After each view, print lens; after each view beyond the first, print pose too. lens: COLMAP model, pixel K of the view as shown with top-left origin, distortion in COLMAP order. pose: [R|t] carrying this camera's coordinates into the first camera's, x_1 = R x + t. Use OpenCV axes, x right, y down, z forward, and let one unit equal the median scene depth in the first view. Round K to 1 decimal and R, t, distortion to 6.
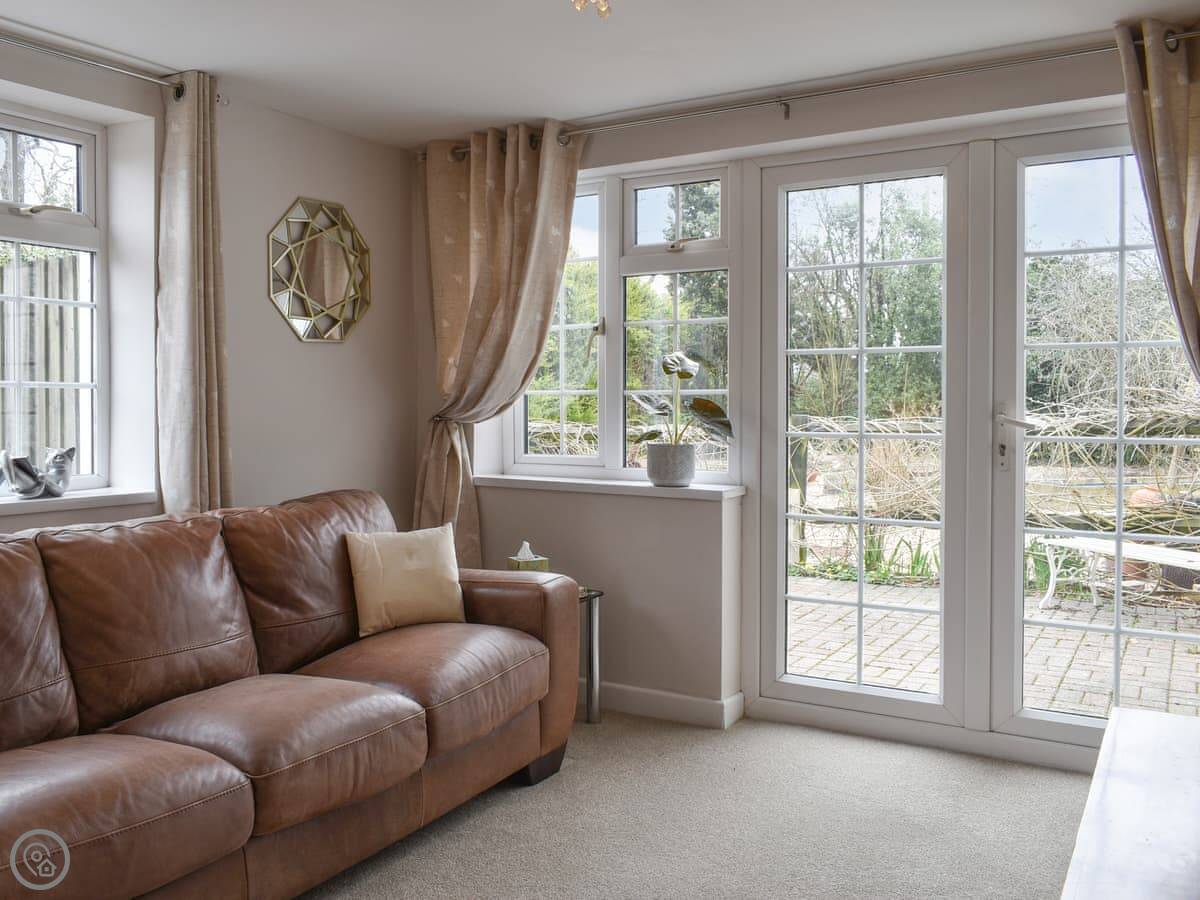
lens RADIAL K [[1074.5, 0, 598.8], [0, 1074.5, 446.0], [0, 0, 1]] dist [-0.004033, -0.019087]
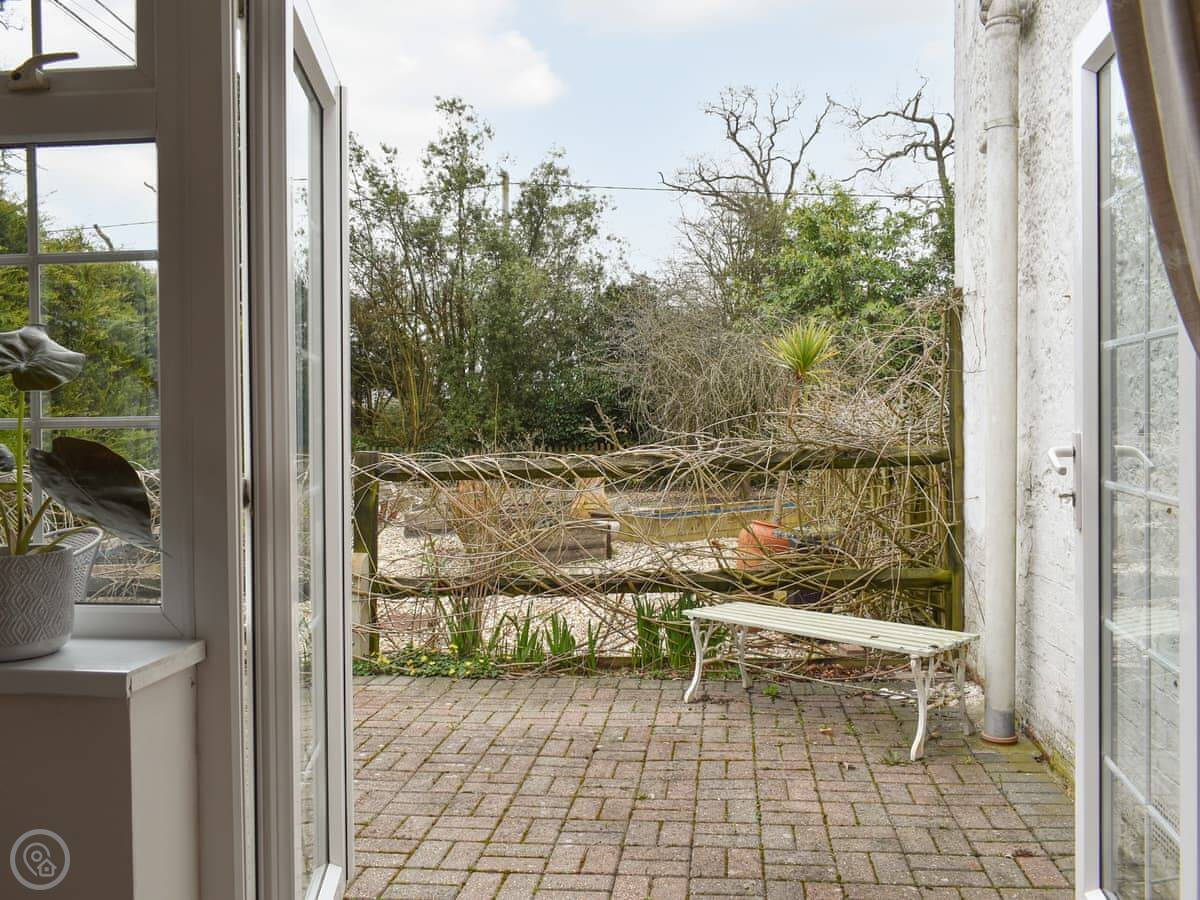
lens RADIAL K [[1074.5, 0, 598.8], [0, 1074.5, 446.0], [0, 0, 1]] dist [-0.004033, -0.019087]
pose [[0.927145, -0.013500, 0.374460, 0.061569], [0.023010, 0.999516, -0.020937, -0.013928], [-0.373996, 0.028027, 0.927007, 0.269572]]
